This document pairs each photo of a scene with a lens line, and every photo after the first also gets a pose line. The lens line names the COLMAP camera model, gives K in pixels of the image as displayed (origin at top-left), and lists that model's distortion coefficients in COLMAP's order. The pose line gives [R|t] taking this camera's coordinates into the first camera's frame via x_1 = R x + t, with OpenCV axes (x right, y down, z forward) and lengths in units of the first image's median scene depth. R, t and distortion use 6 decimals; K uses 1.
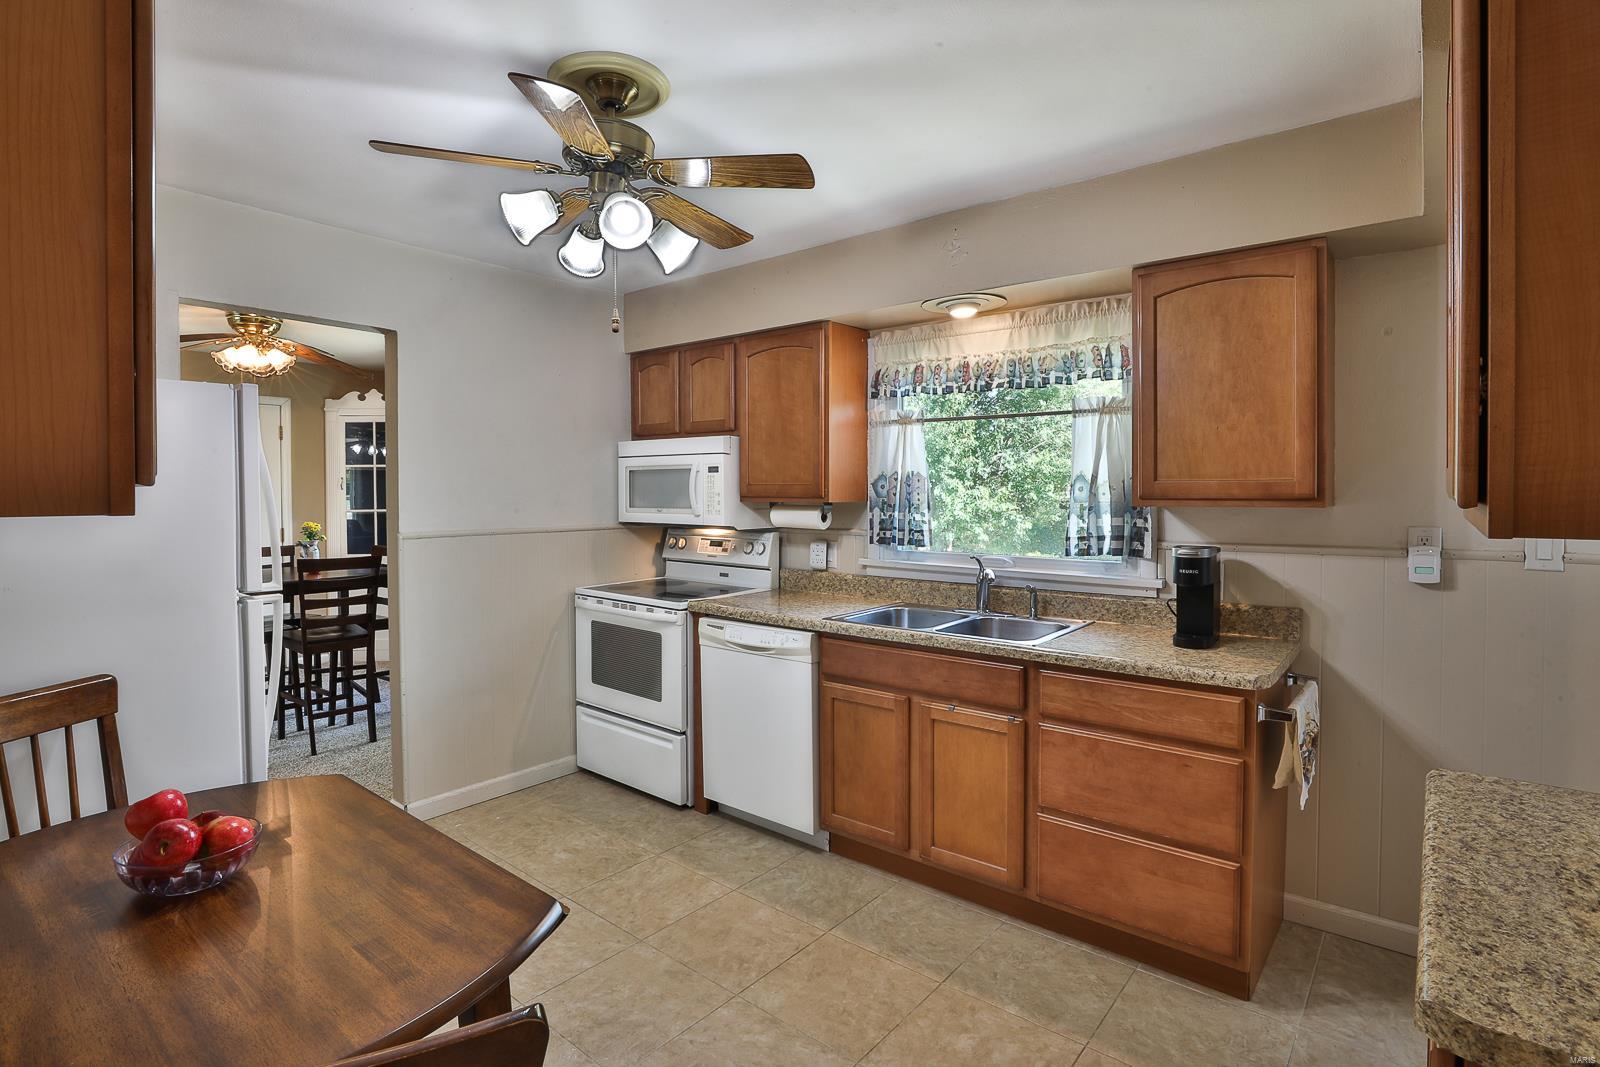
lens RADIAL K [[767.1, 0, 798.3], [0, 767.1, 527.2], [0, 0, 1]] dist [-0.015763, 0.000306]
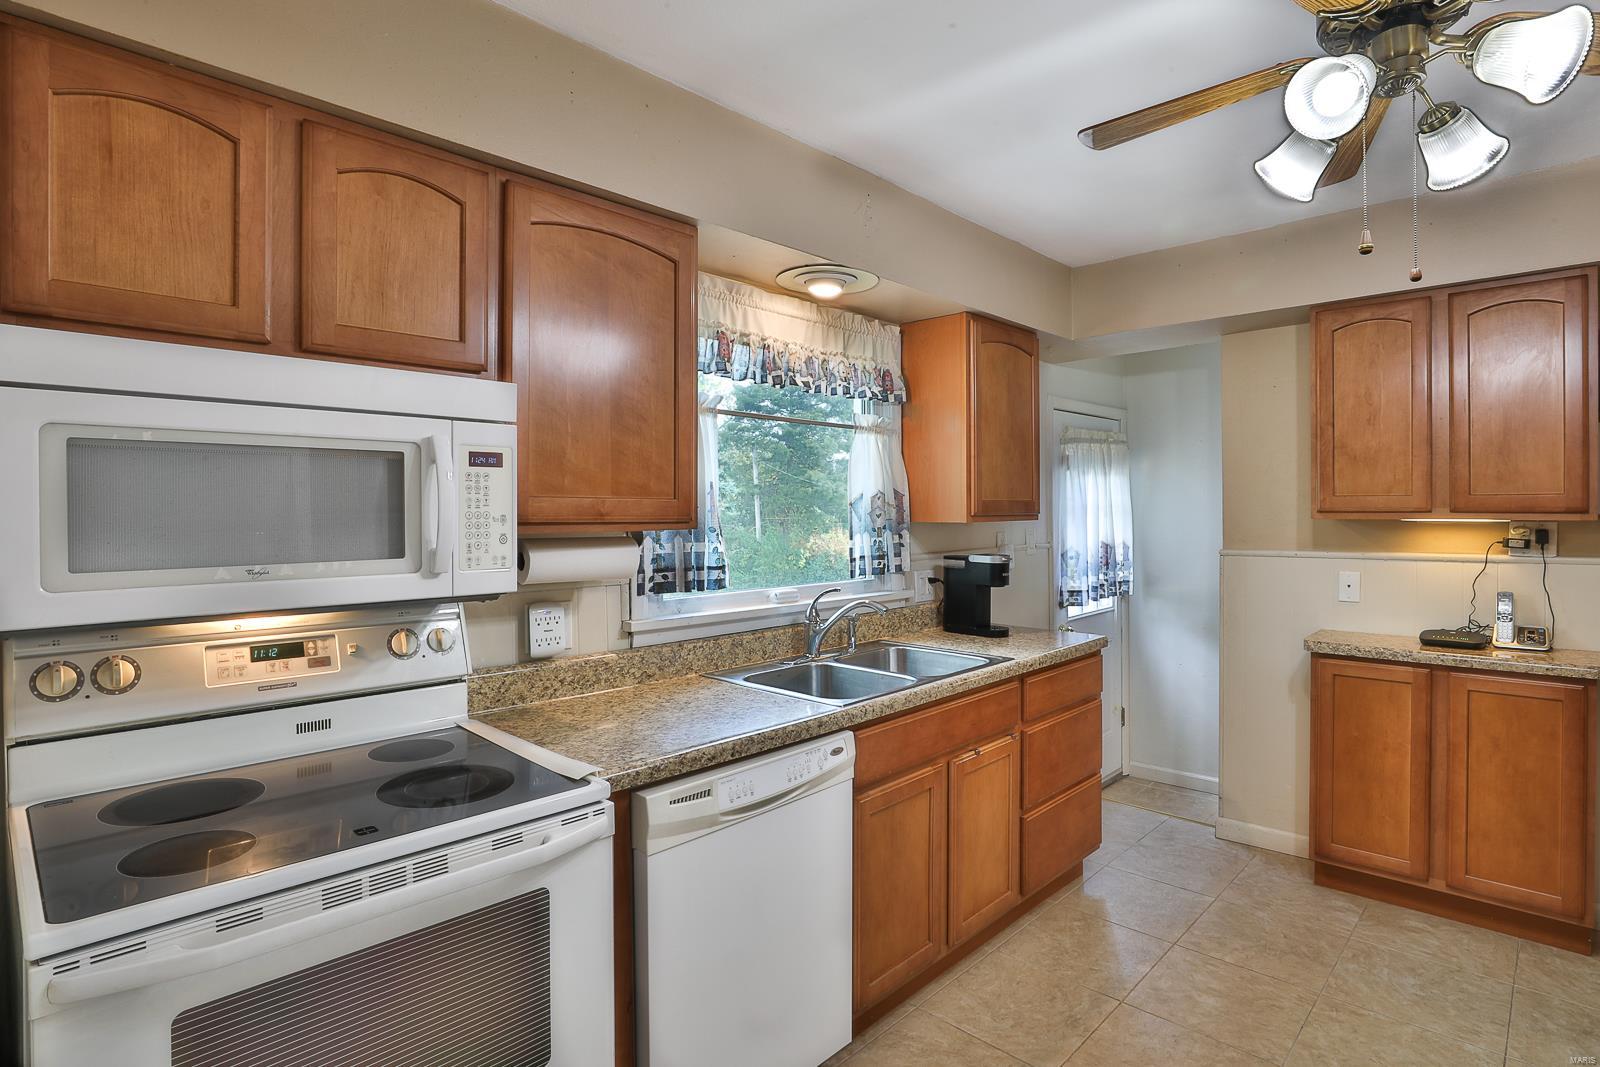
lens RADIAL K [[815.2, 0, 800.0], [0, 815.2, 533.5], [0, 0, 1]] dist [-0.020383, -0.000319]
pose [[0.078049, -0.028399, 0.996545, -0.620421], [0.050286, 0.998434, 0.024515, -0.043093], [-0.995680, 0.048199, 0.079355, 0.919377]]
